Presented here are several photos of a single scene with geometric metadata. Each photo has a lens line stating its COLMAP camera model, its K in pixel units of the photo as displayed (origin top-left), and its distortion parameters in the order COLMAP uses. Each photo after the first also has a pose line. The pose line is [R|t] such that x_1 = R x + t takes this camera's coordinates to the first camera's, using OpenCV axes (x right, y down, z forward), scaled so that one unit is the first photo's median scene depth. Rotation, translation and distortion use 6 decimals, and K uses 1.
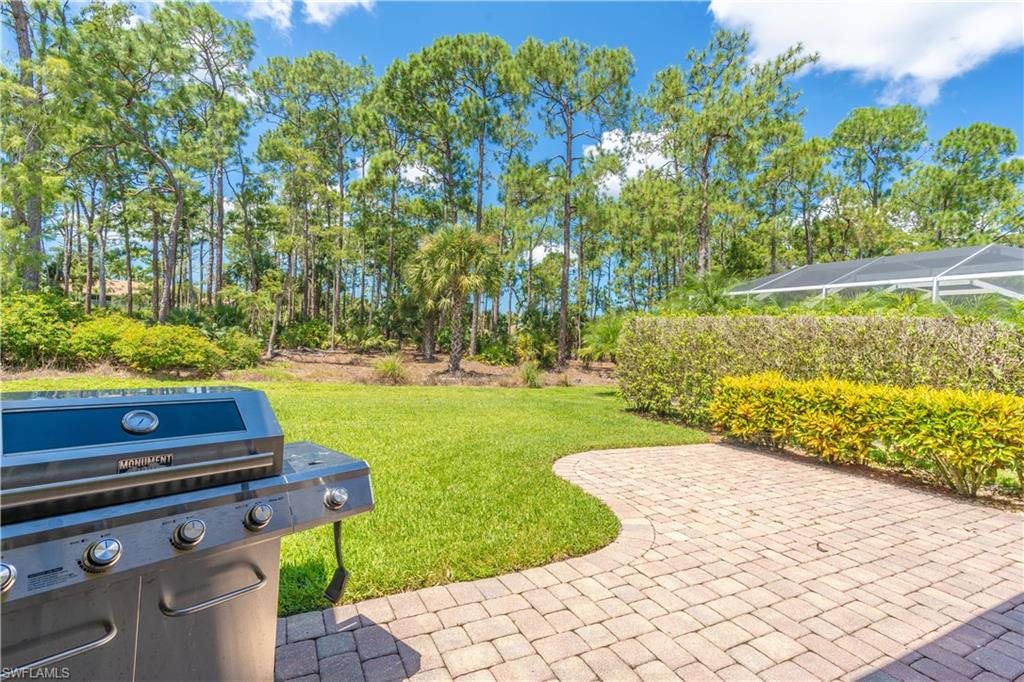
lens RADIAL K [[458.7, 0, 507.7], [0, 458.7, 334.2], [0, 0, 1]] dist [-0.003078, -0.000407]
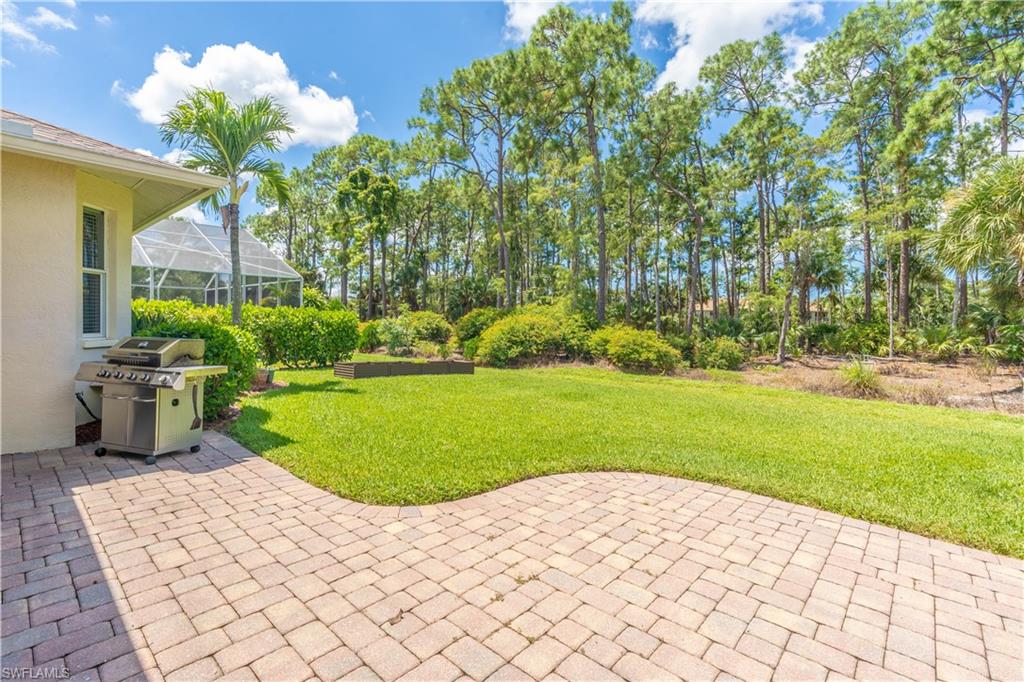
lens RADIAL K [[463.2, 0, 517.4], [0, 463.2, 328.4], [0, 0, 1]] dist [-0.006854, -0.000256]
pose [[0.364500, -0.042681, -0.930225, 0.169559], [0.011972, 0.999081, -0.041149, 0.012117], [0.931126, 0.003862, 0.364677, 0.115197]]
